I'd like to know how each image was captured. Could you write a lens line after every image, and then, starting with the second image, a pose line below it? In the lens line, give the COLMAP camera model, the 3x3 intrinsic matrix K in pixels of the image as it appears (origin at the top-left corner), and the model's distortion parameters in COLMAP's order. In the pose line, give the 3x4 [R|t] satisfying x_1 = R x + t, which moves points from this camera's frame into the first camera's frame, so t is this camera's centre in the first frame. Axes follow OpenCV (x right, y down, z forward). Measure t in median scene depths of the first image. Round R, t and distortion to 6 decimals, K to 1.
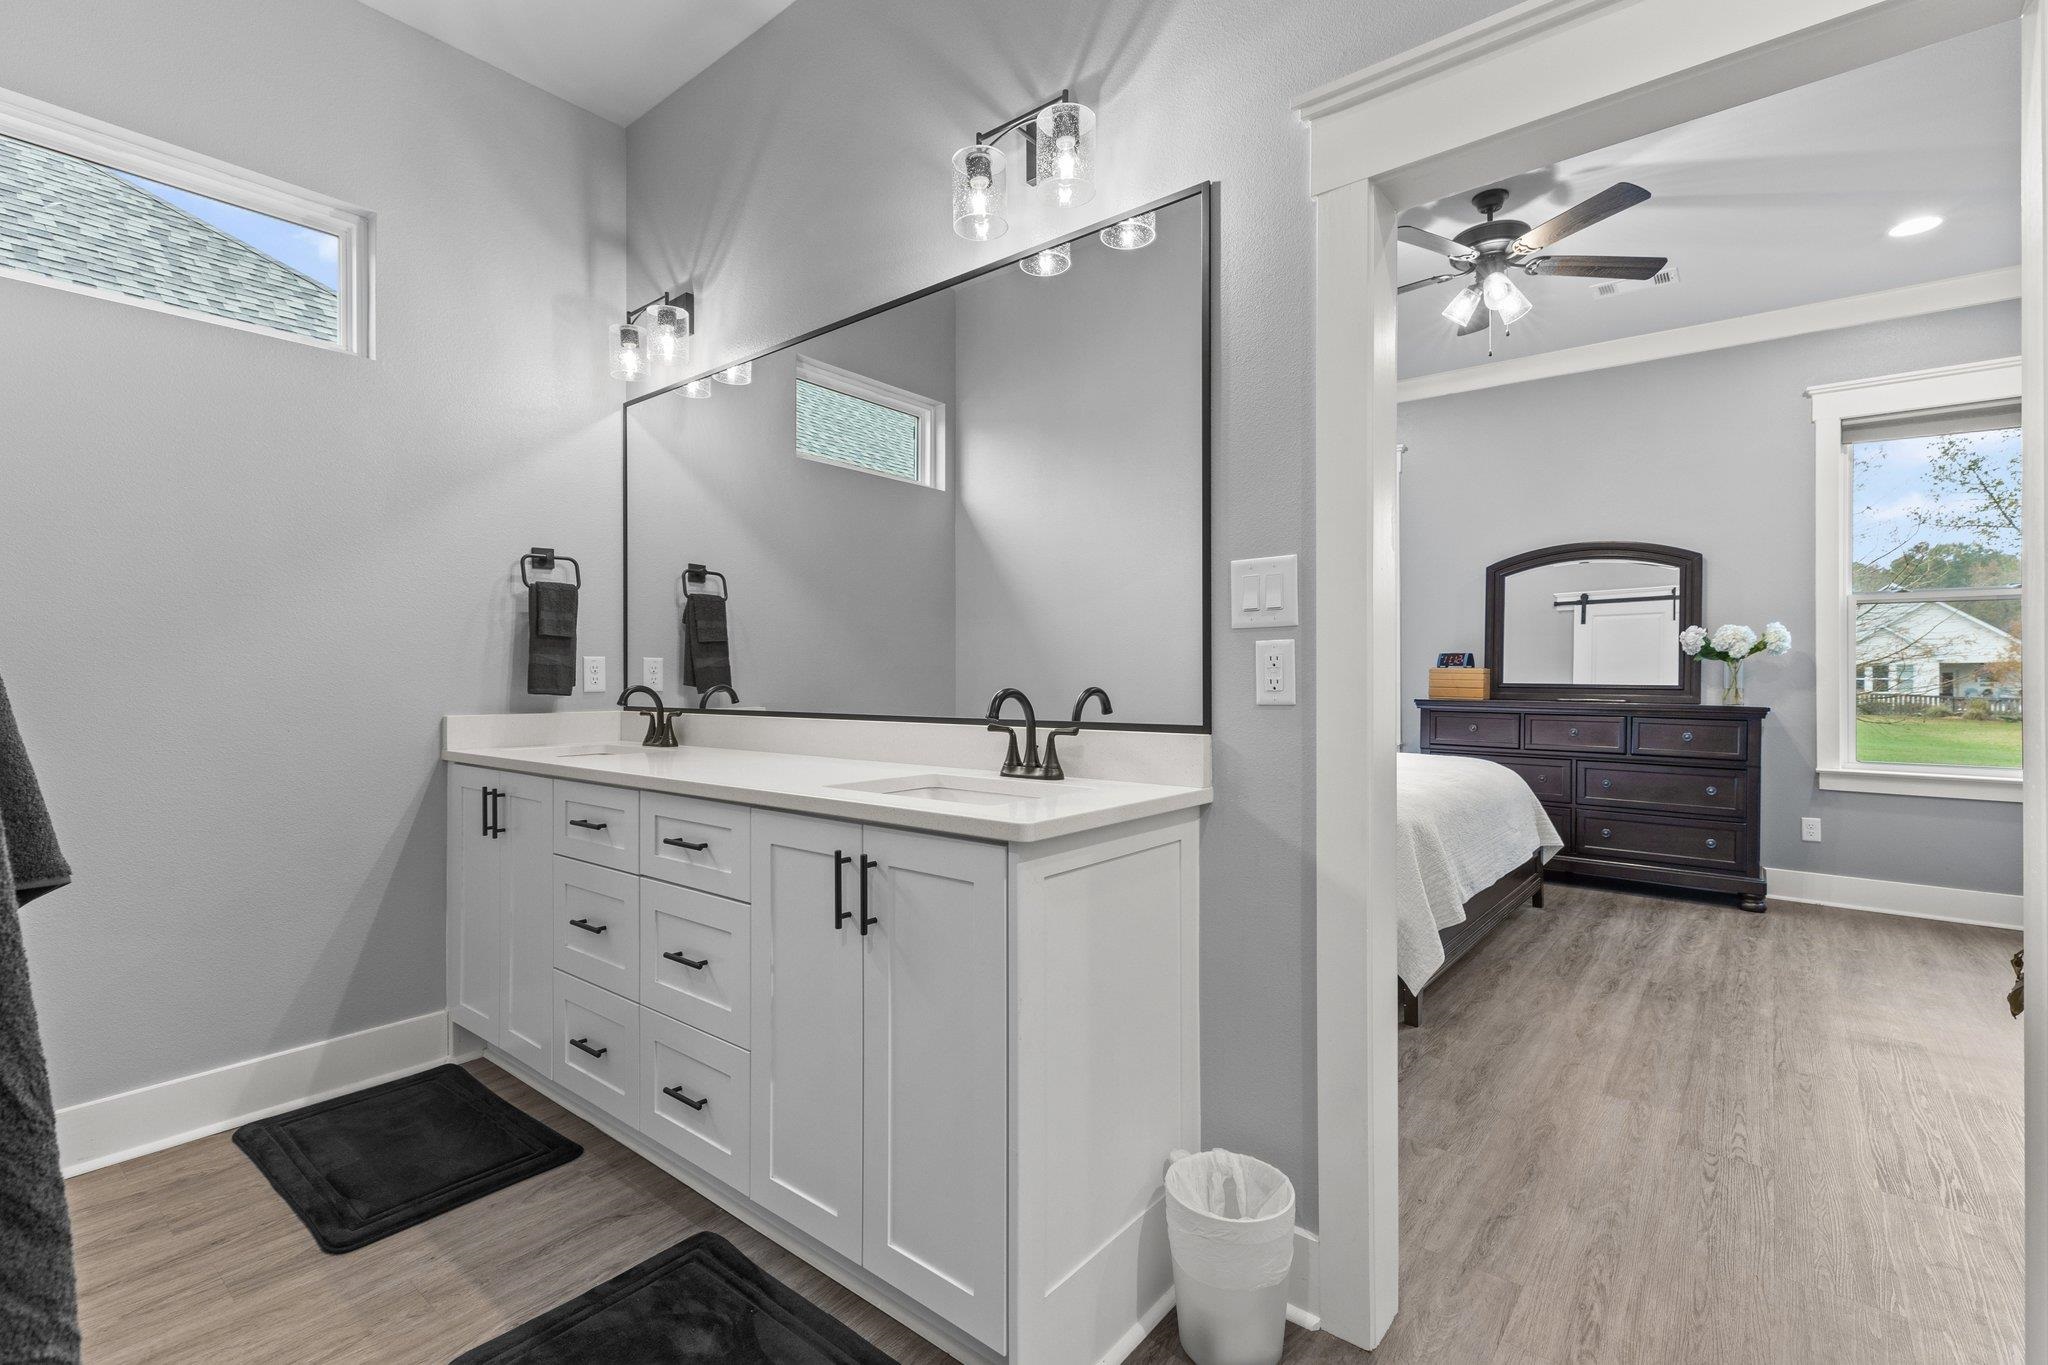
lens RADIAL K [[914.7, 0, 1024.9], [0, 914.7, 673.1], [0, 0, 1]] dist [0.002128, 0.000522]
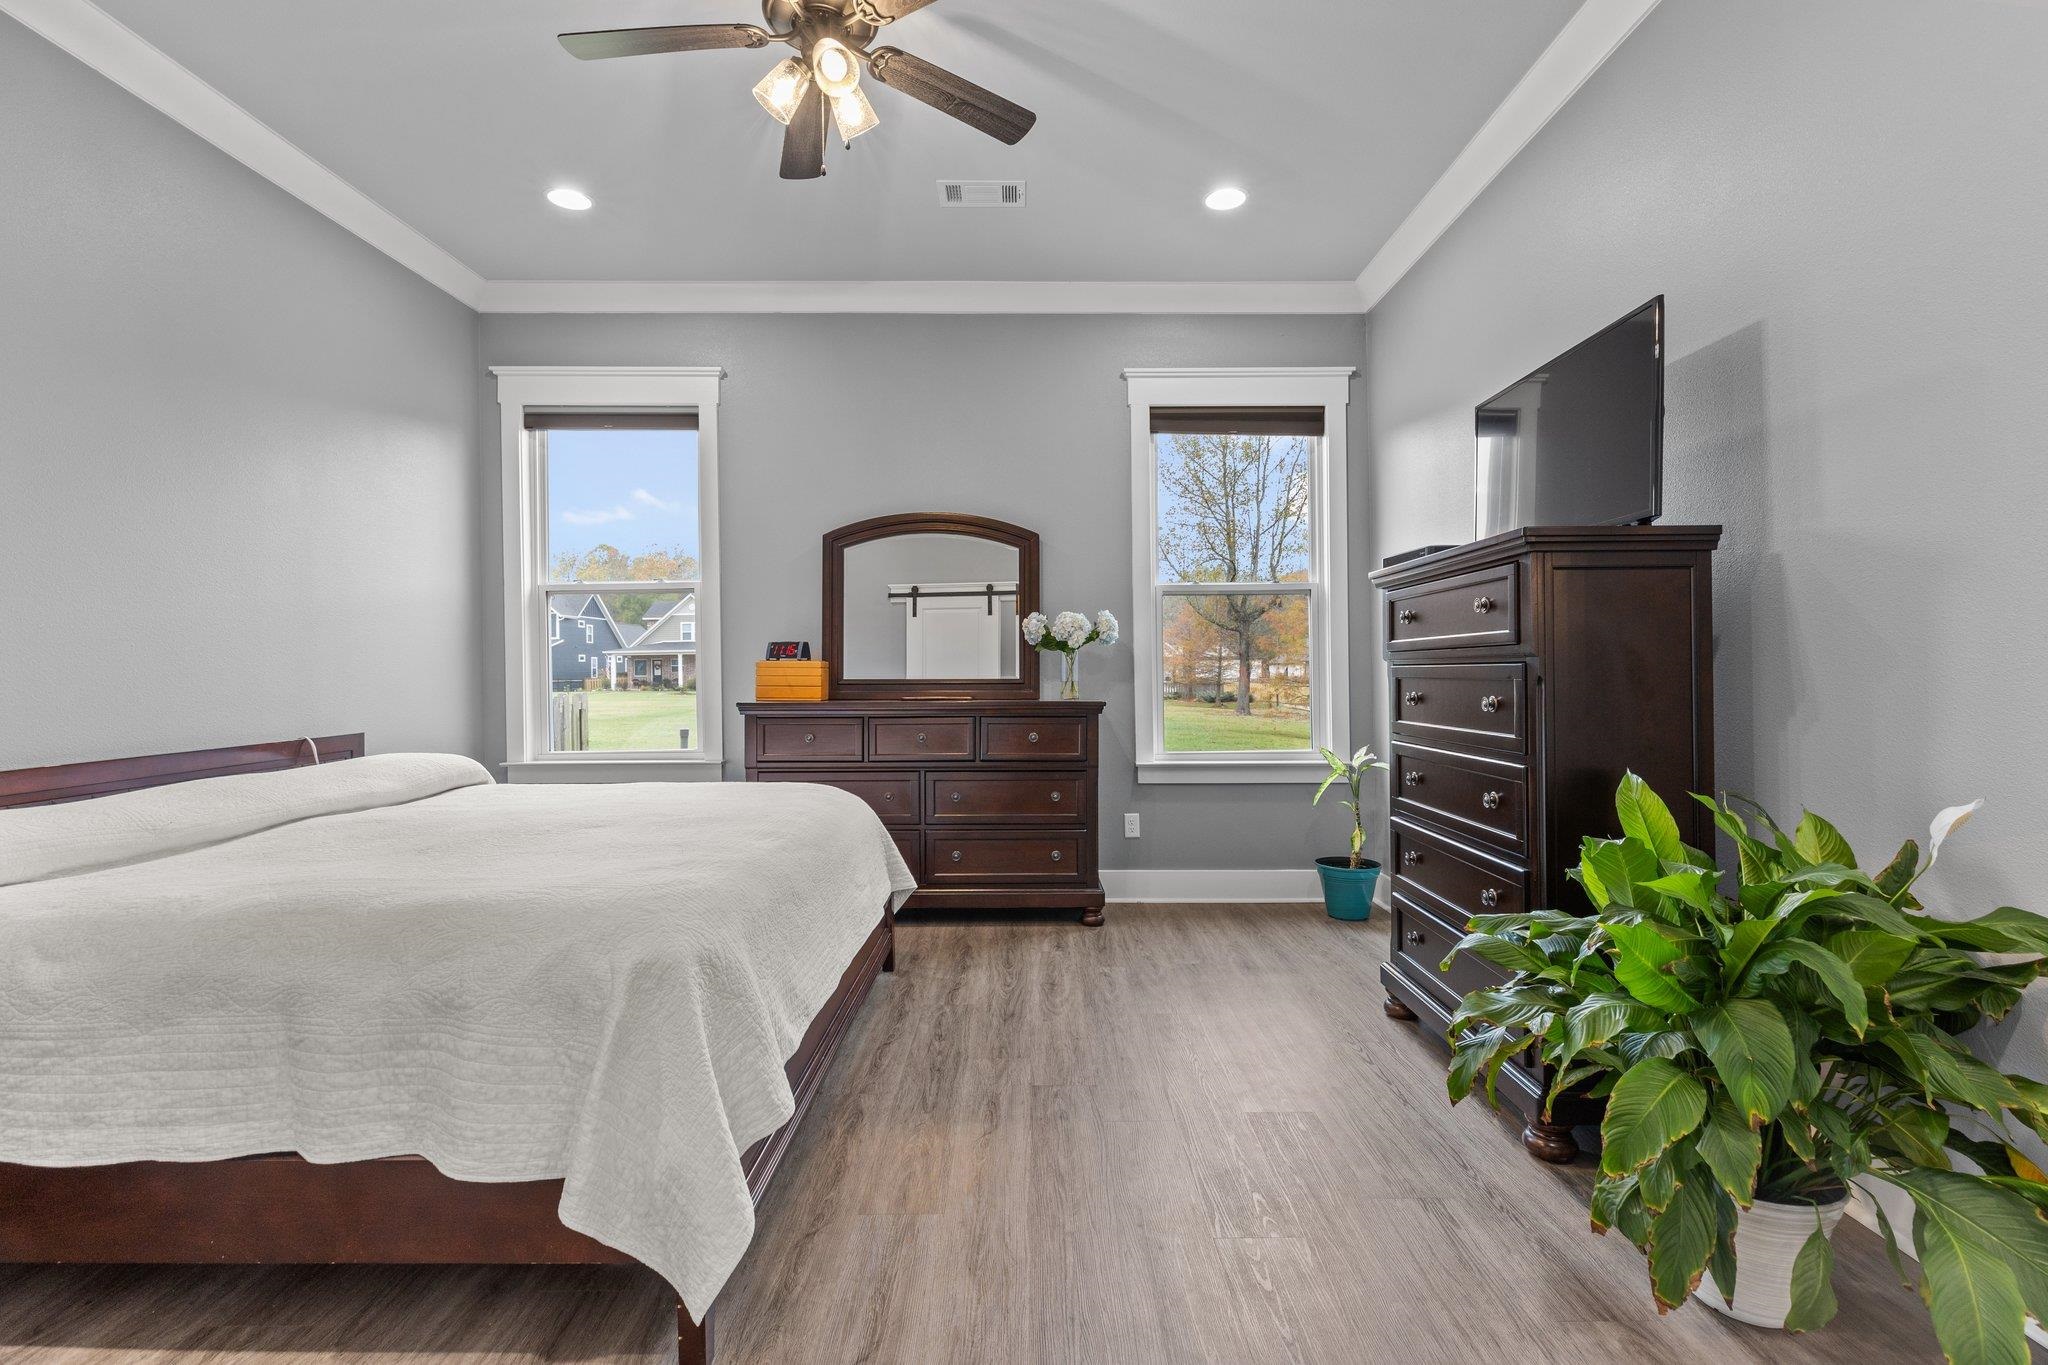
lens RADIAL K [[914.7, 0, 1024.9], [0, 914.7, 673.1], [0, 0, 1]] dist [0.002128, 0.000522]
pose [[0.776332, -0.011745, 0.630215, 0.159187], [0.009627, 0.999931, 0.006776, 0.001720], [-0.630251, 0.000807, 0.776391, 0.314037]]
